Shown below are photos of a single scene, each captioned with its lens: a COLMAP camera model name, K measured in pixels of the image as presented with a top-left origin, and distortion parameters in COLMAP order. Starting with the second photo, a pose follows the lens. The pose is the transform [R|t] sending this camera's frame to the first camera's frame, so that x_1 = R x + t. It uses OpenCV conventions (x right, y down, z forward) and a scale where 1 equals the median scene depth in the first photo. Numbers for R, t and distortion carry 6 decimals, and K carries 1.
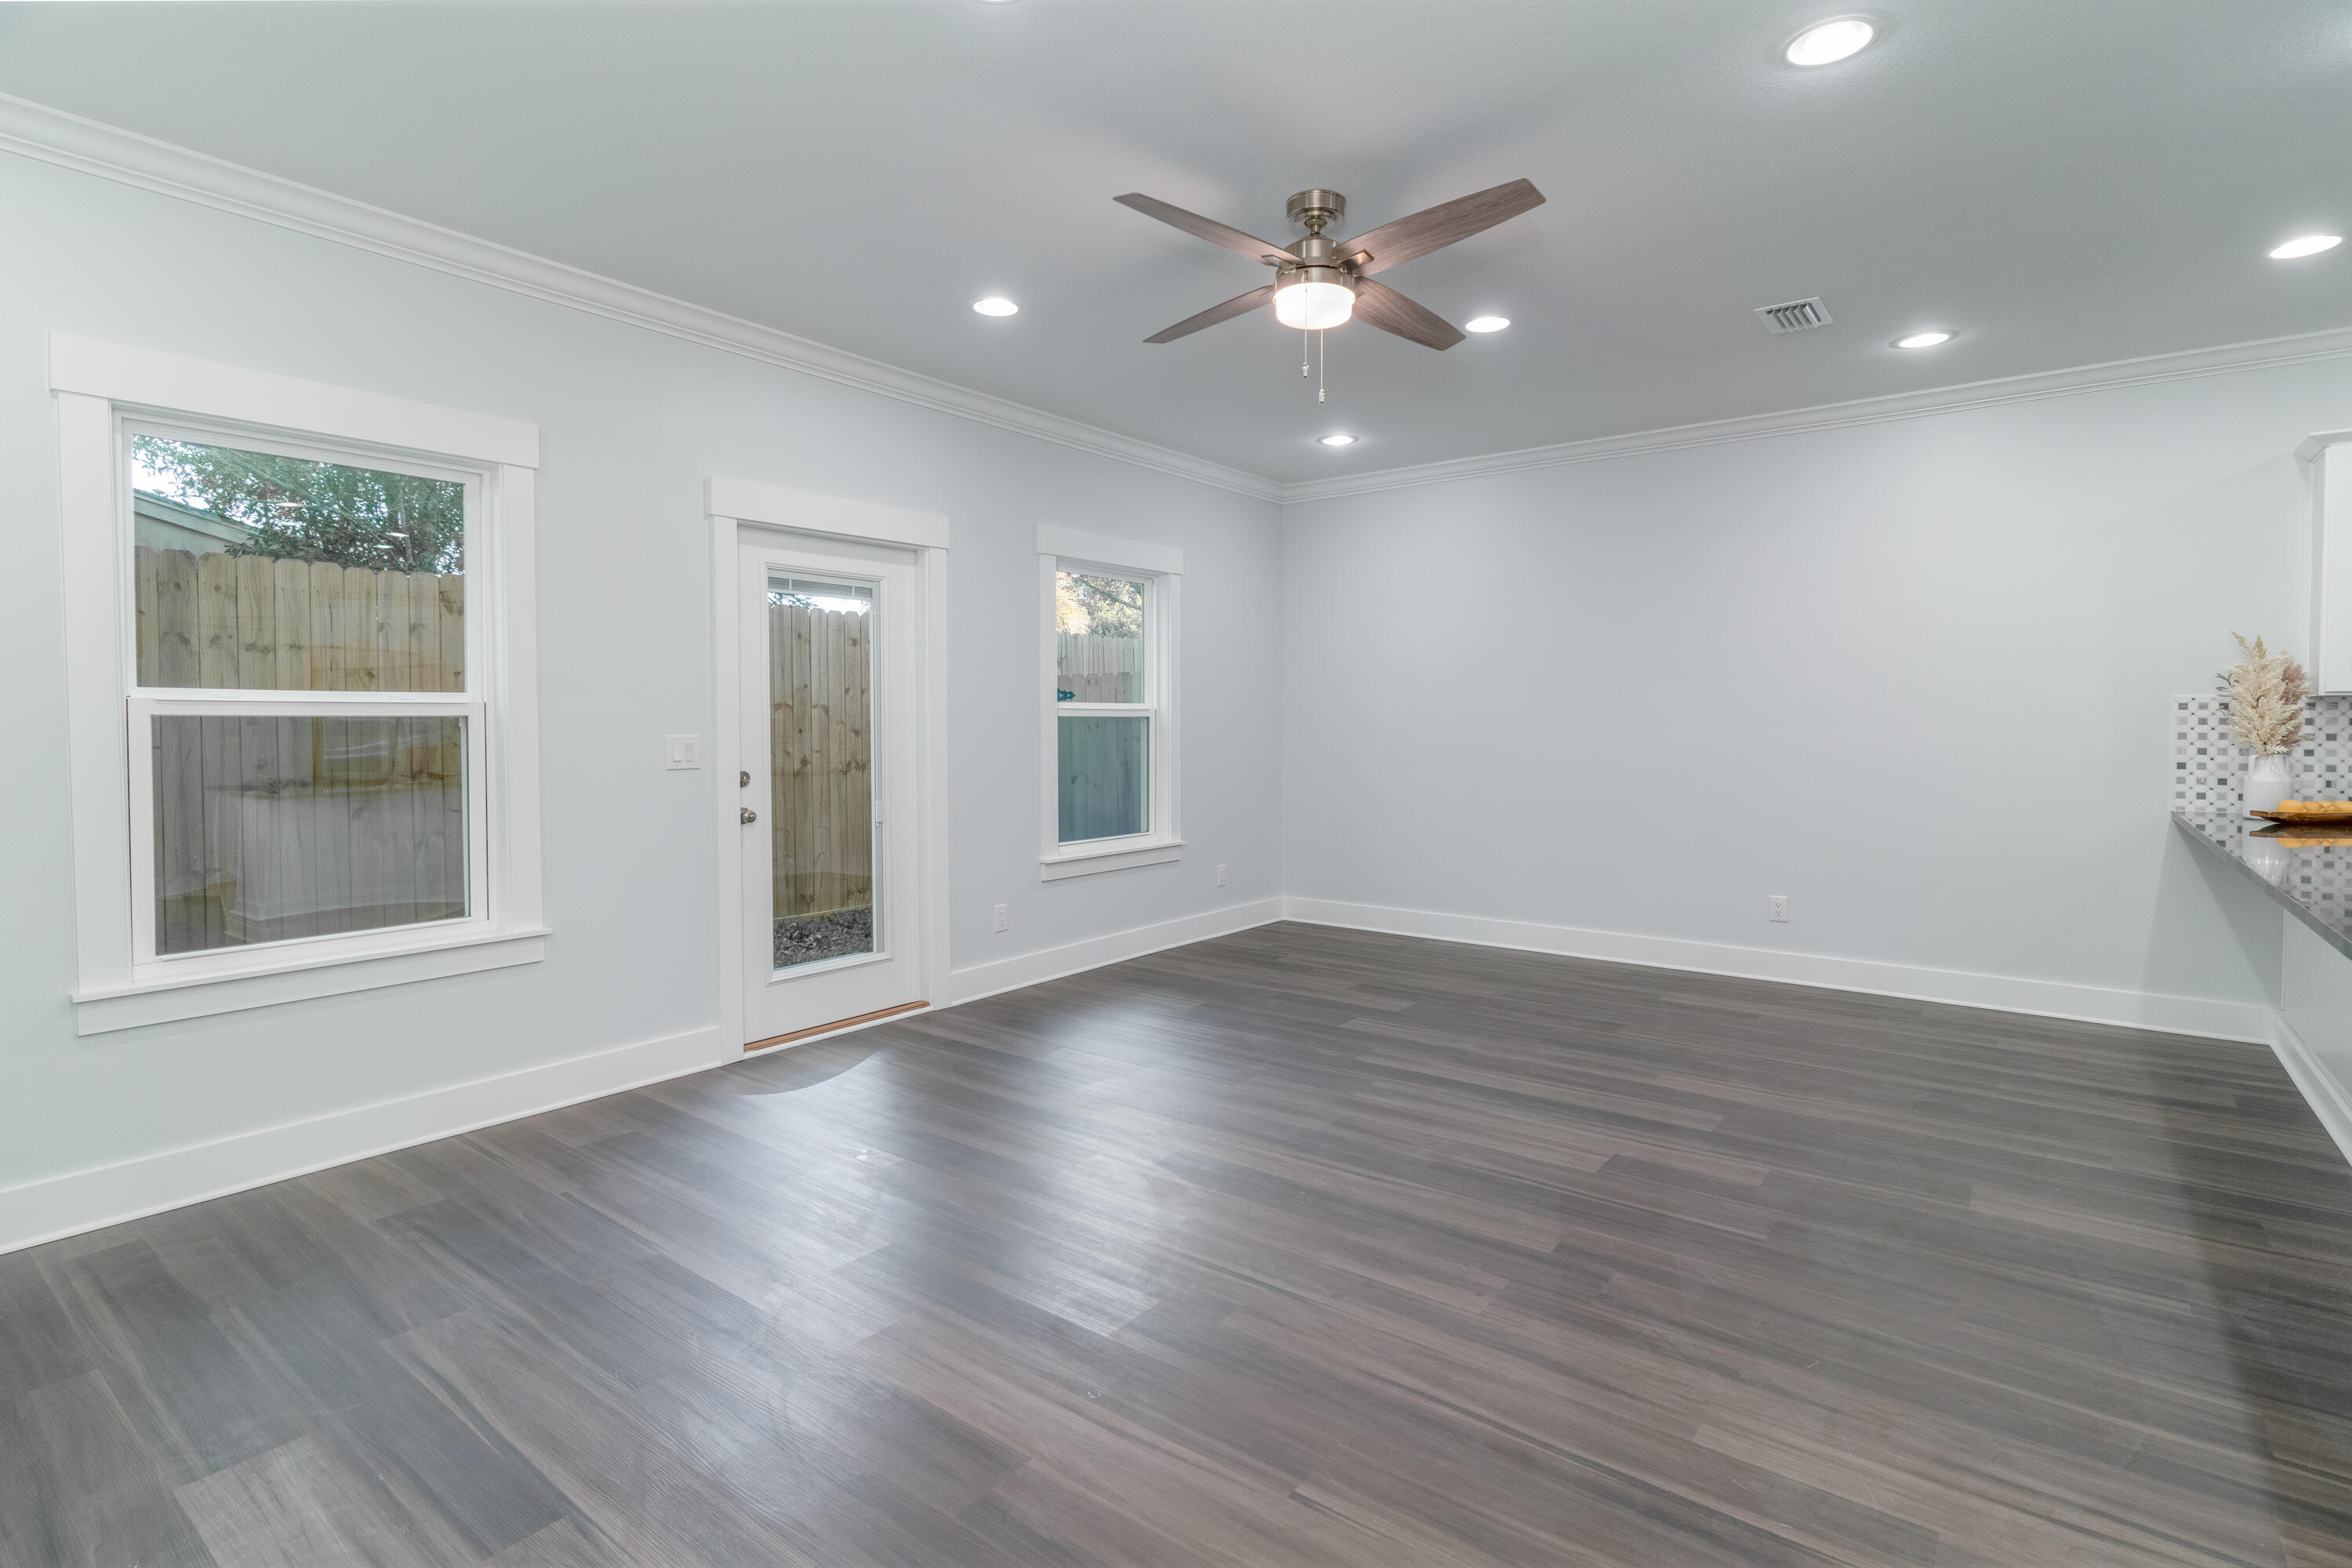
lens RADIAL K [[1117.4, 0, 1236.7], [0, 1117.4, 753.0], [0, 0, 1]] dist [0.005335, -0.001489]
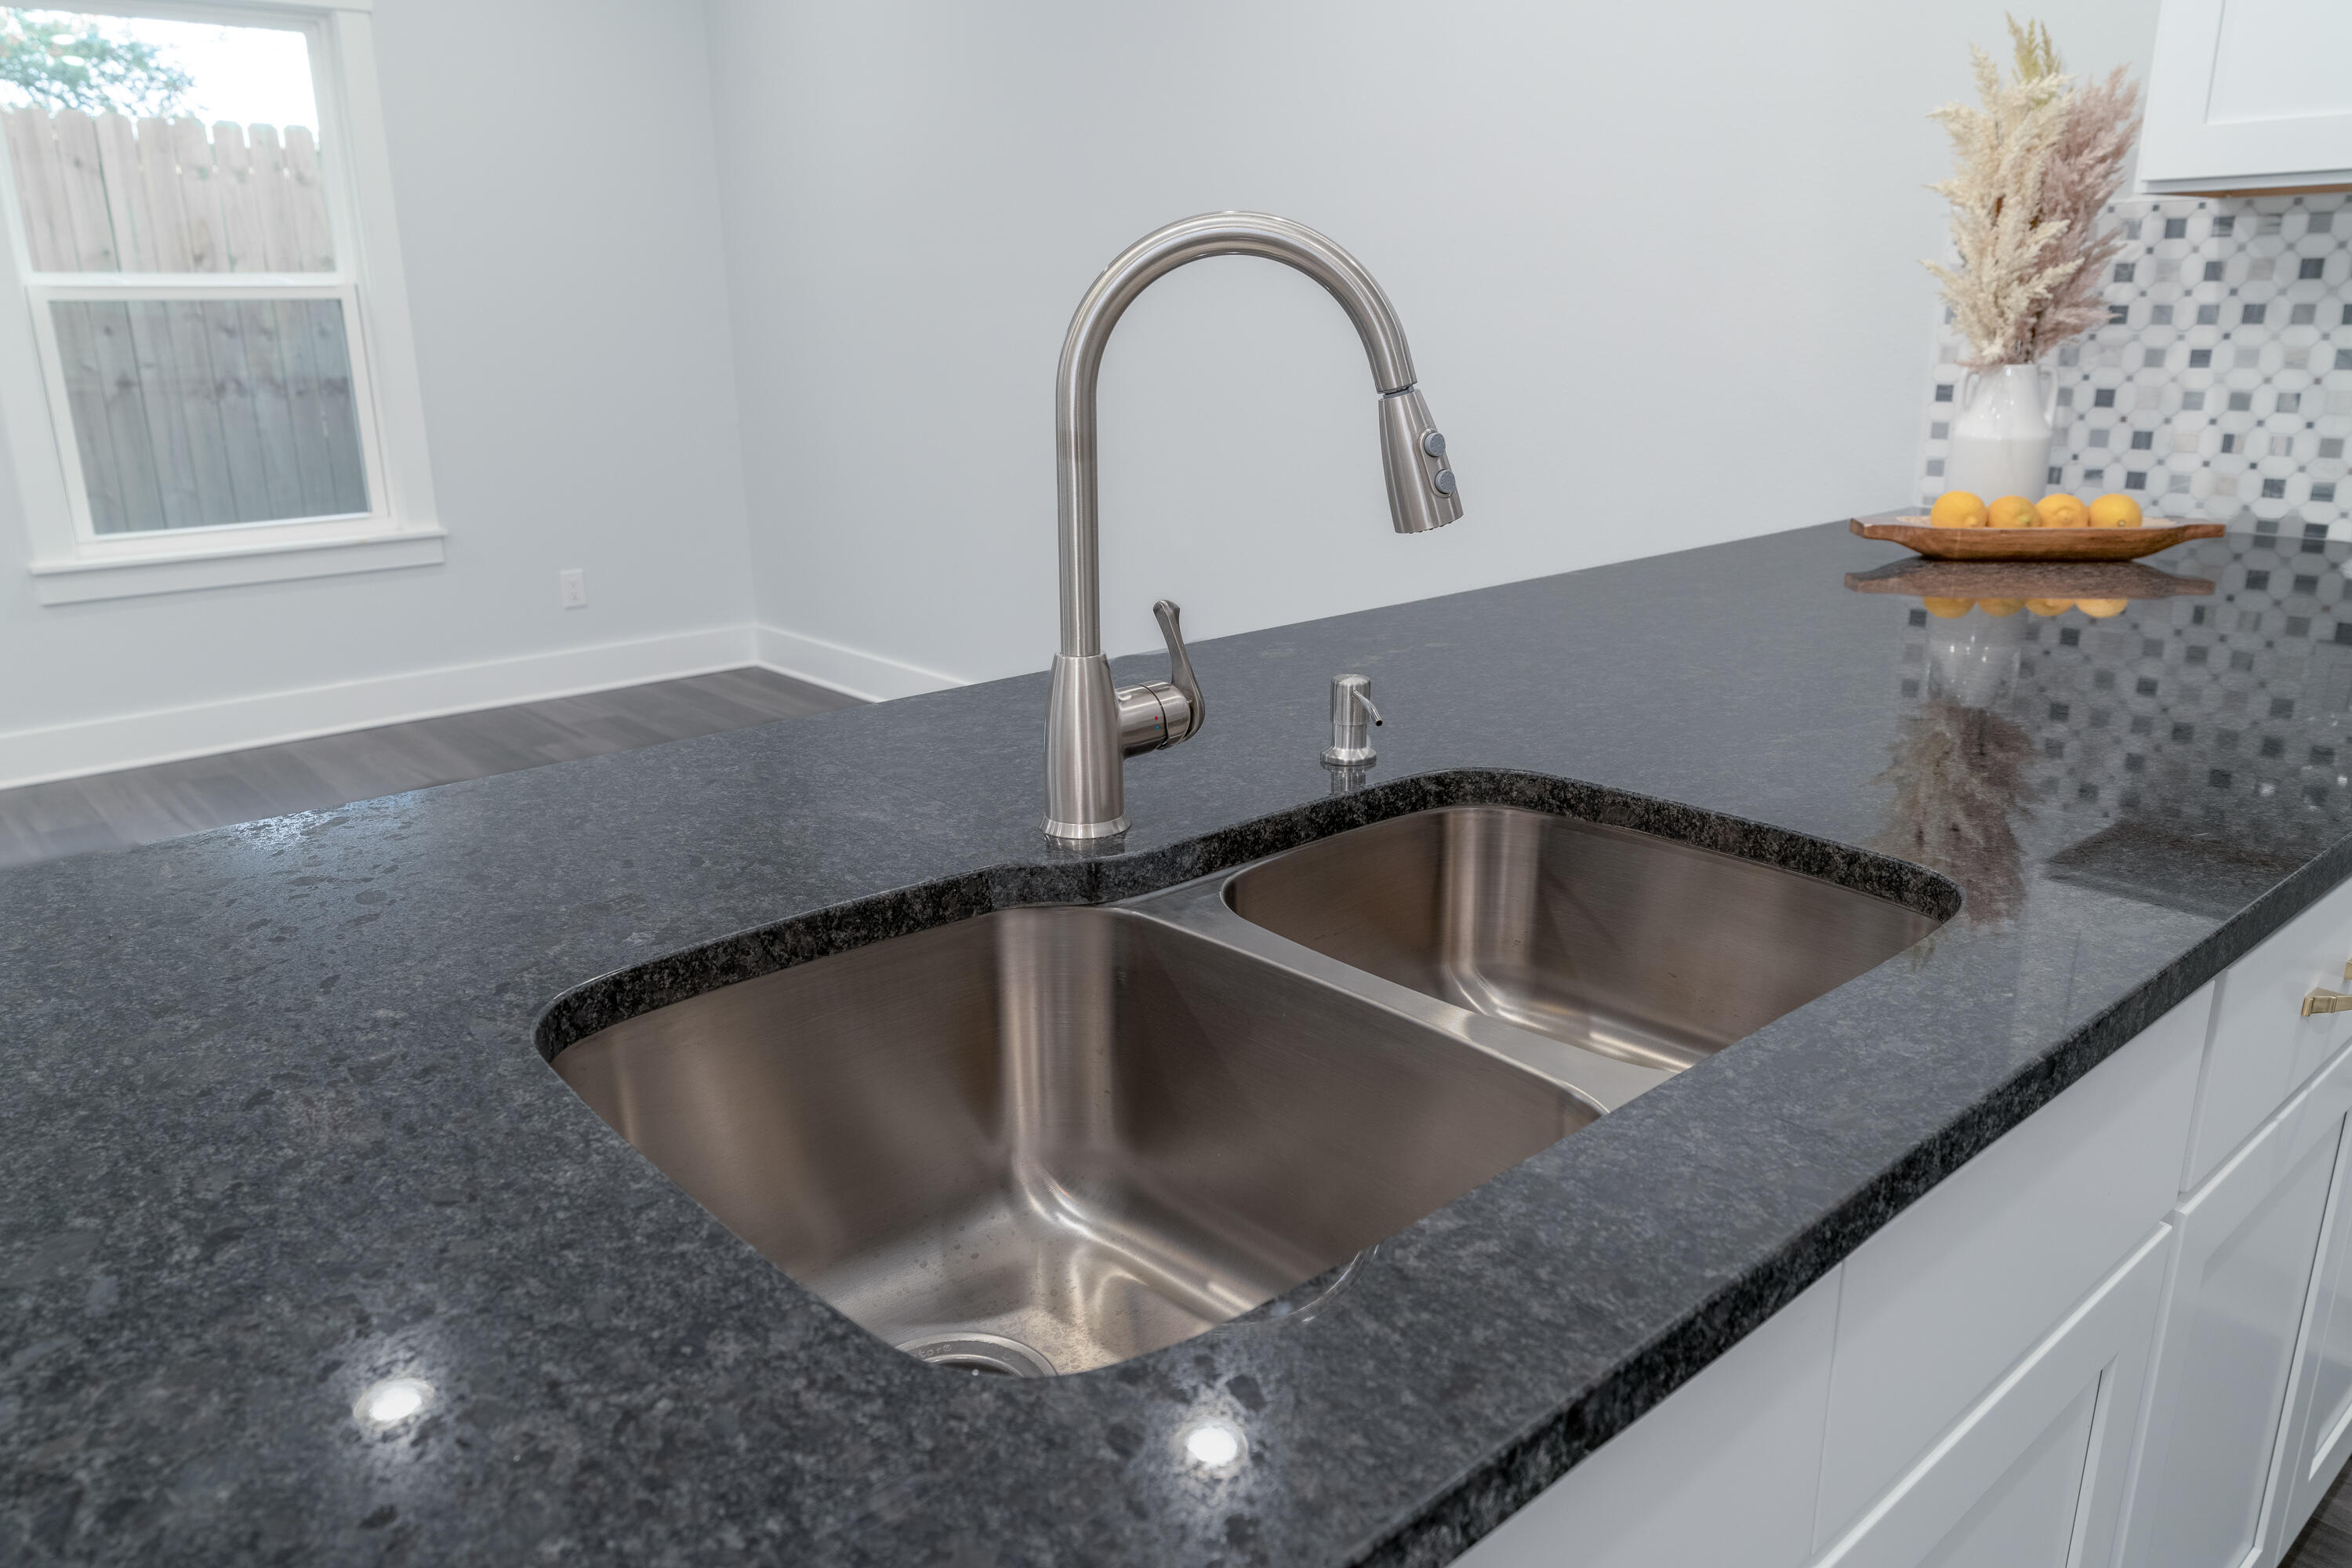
lens RADIAL K [[1691.8, 0, 1173.4], [0, 1691.8, 792.9], [0, 0, 1]] dist [-0.001076, 0.007845]
pose [[0.983180, 0.038776, -0.178477, 0.724338], [0.007131, 0.968307, 0.249661, -0.003044], [0.182501, -0.246734, 0.951743, 0.360618]]
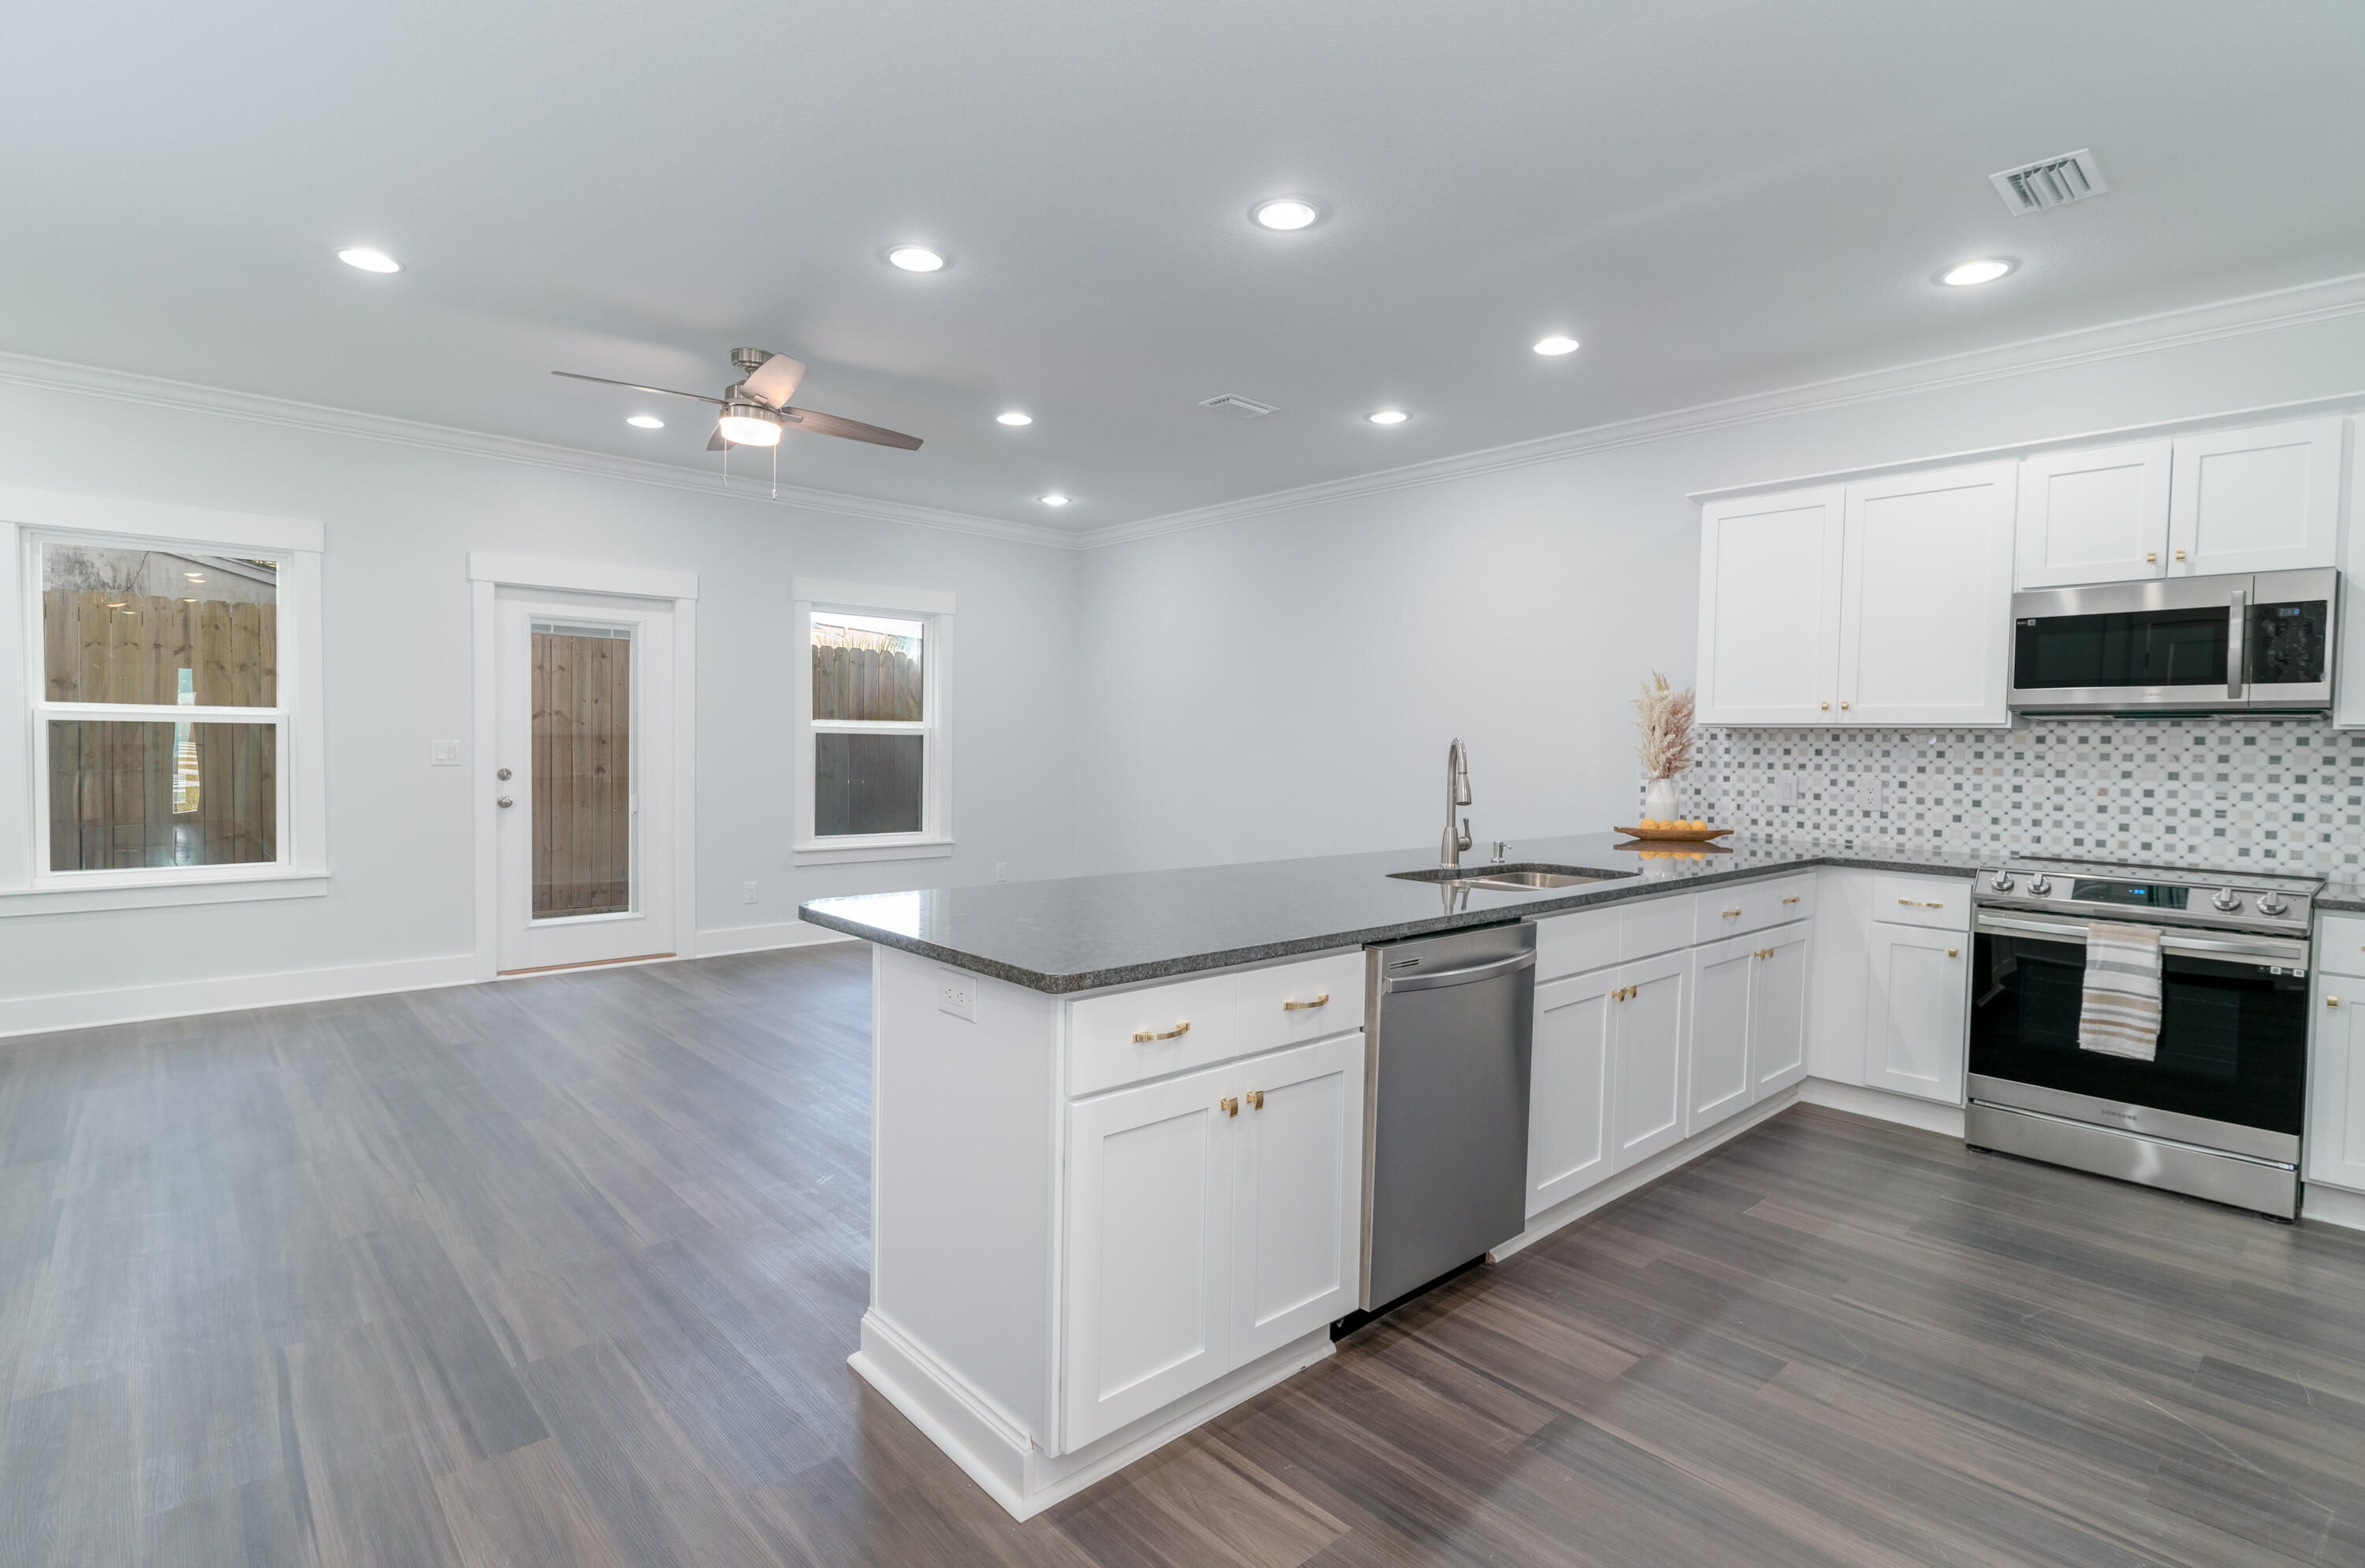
lens RADIAL K [[1123.6, 0, 1178.6], [0, 1123.6, 769.1], [0, 0, 1]] dist [0.005335, -0.001489]
pose [[0.984423, 0.019929, -0.174684, 0.613754], [-0.021377, 0.999751, -0.006411, 0.009004], [0.174513, 0.010045, 0.984604, -0.199566]]
